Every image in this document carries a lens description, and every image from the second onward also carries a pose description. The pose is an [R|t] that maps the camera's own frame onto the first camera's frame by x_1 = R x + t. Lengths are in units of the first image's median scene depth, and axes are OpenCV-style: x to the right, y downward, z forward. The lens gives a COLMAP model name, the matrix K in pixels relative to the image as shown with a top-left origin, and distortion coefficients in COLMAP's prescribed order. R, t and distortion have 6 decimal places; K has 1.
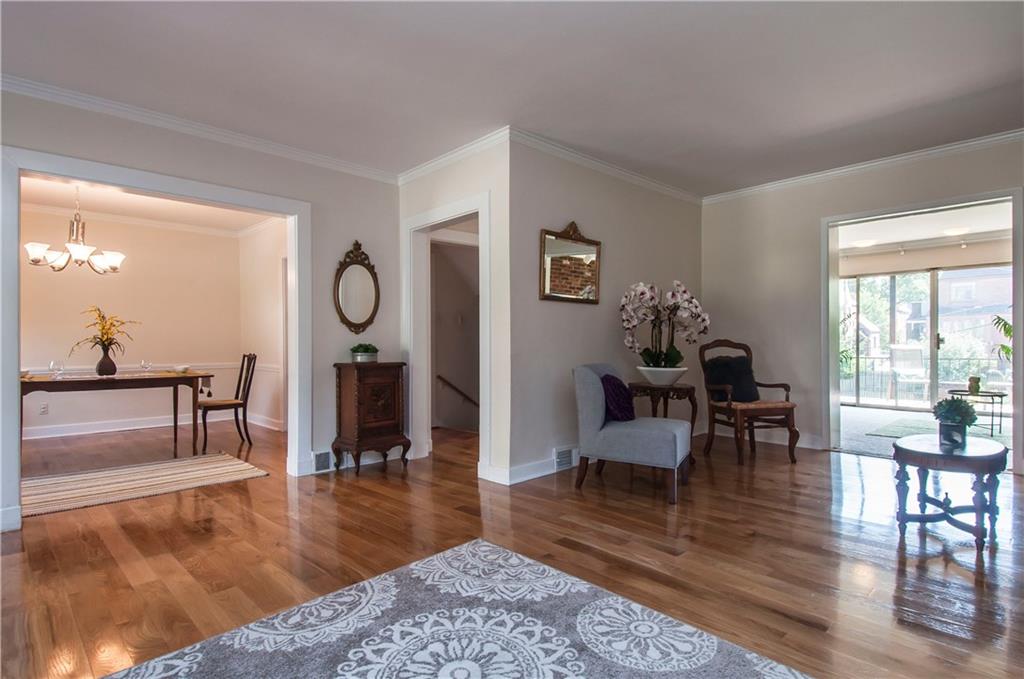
lens RADIAL K [[530.0, 0, 505.3], [0, 530.0, 346.3], [0, 0, 1]] dist [0.071477, -0.049256]
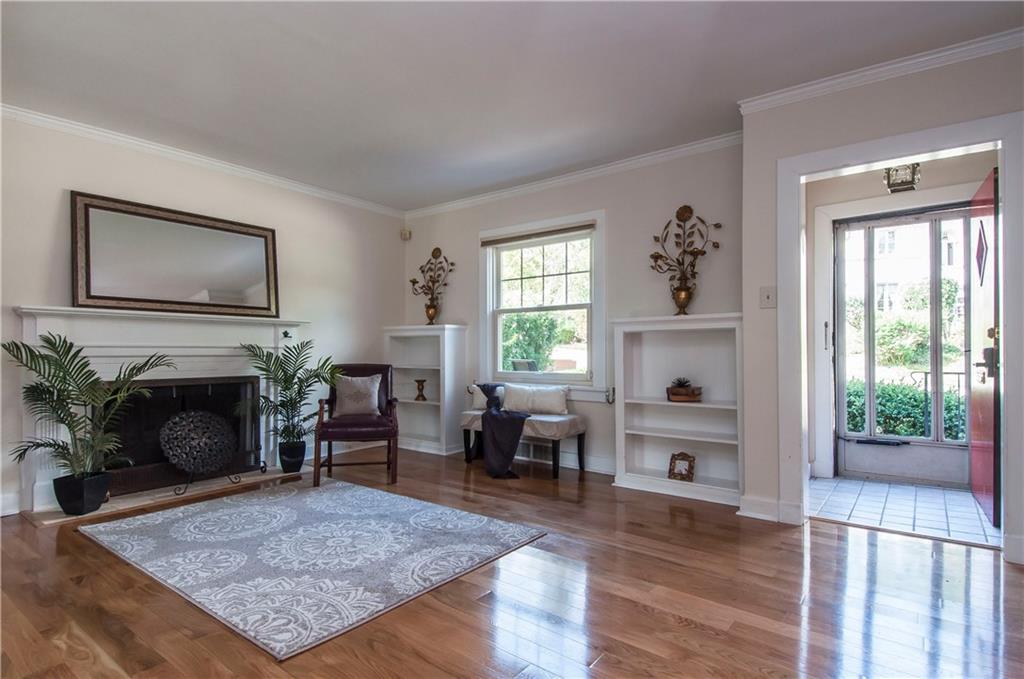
lens RADIAL K [[530.0, 0, 505.3], [0, 530.0, 346.3], [0, 0, 1]] dist [0.071477, -0.049256]
pose [[-0.987992, 0.008390, -0.154276, -0.260658], [0.009197, 0.999948, -0.004516, -0.006134], [0.154230, -0.005880, -0.988017, 2.063928]]
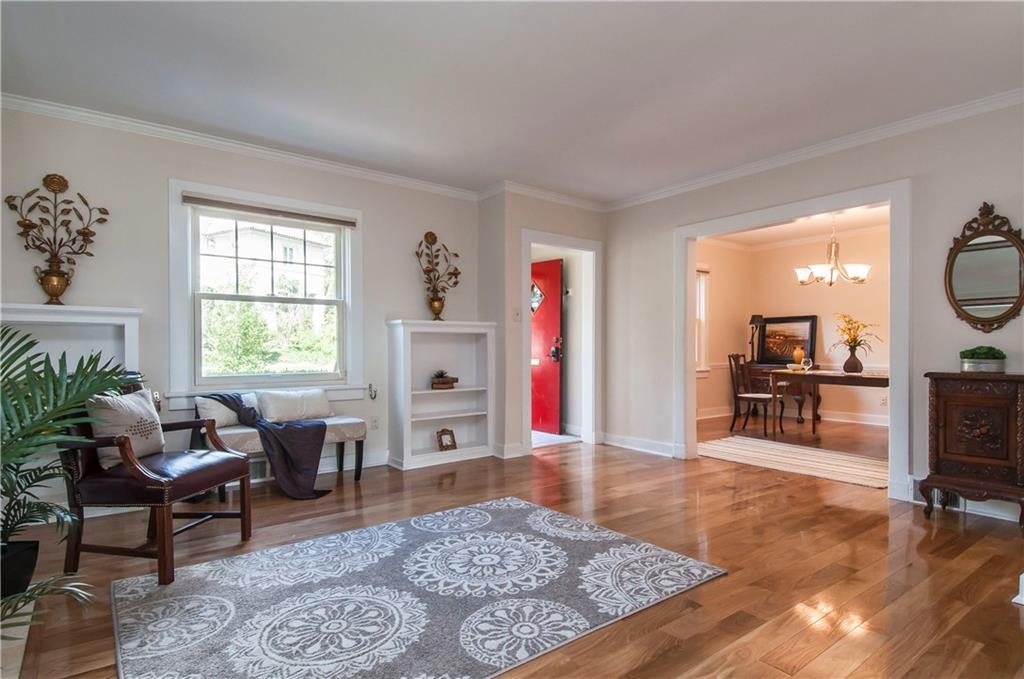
lens RADIAL K [[530.0, 0, 505.3], [0, 530.0, 346.3], [0, 0, 1]] dist [0.071477, -0.049256]
pose [[-0.118050, 0.005363, -0.992993, 1.075419], [-0.000787, 0.999985, 0.005495, -0.016733], [0.993007, 0.001430, -0.118044, 0.914175]]
